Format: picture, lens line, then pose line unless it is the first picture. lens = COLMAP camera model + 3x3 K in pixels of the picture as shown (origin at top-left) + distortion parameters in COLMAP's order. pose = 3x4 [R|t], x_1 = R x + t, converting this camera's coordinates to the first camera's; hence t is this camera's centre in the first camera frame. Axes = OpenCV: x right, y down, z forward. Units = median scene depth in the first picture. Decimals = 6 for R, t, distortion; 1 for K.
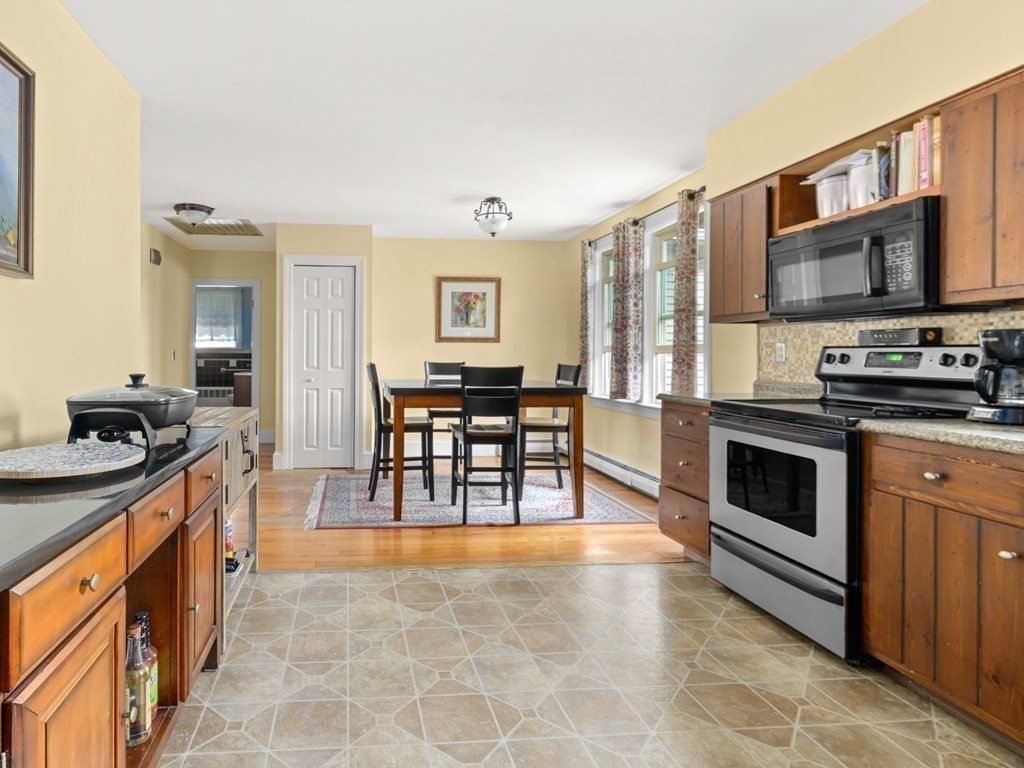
lens RADIAL K [[557.2, 0, 511.9], [0, 557.2, 357.4], [0, 0, 1]] dist [0.000622, -0.001280]
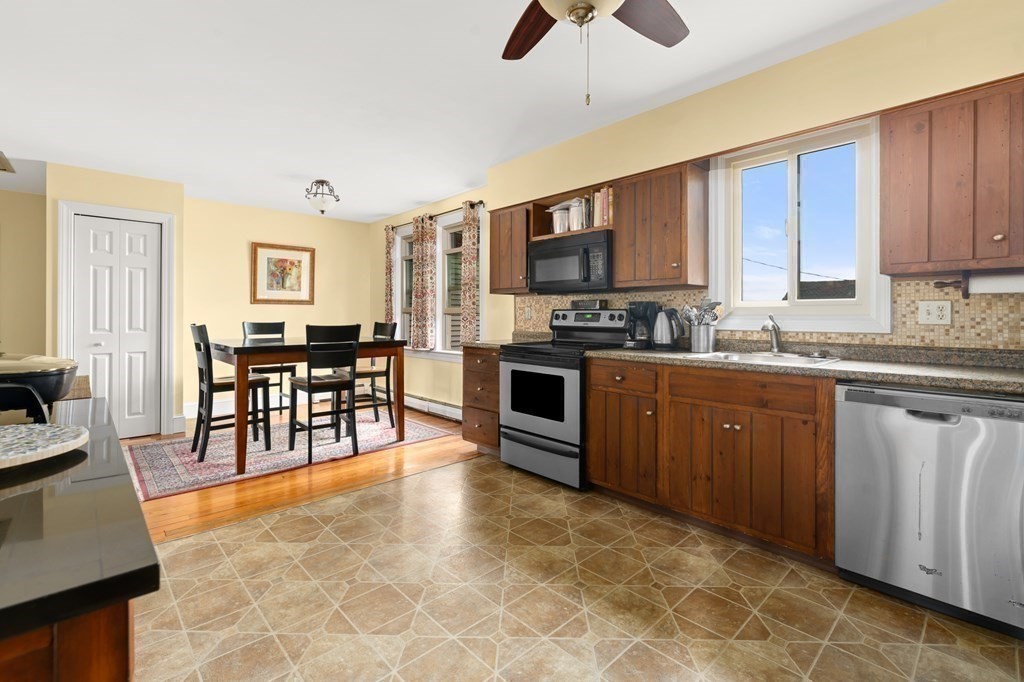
lens RADIAL K [[456.1, 0, 511.7], [0, 456.1, 315.1], [0, 0, 1]] dist [-0.000359, -0.000493]
pose [[0.778729, -0.003387, 0.627352, -0.389154], [0.005663, 0.999983, -0.001631, -0.001609], [-0.627335, 0.004823, 0.778734, 0.012247]]
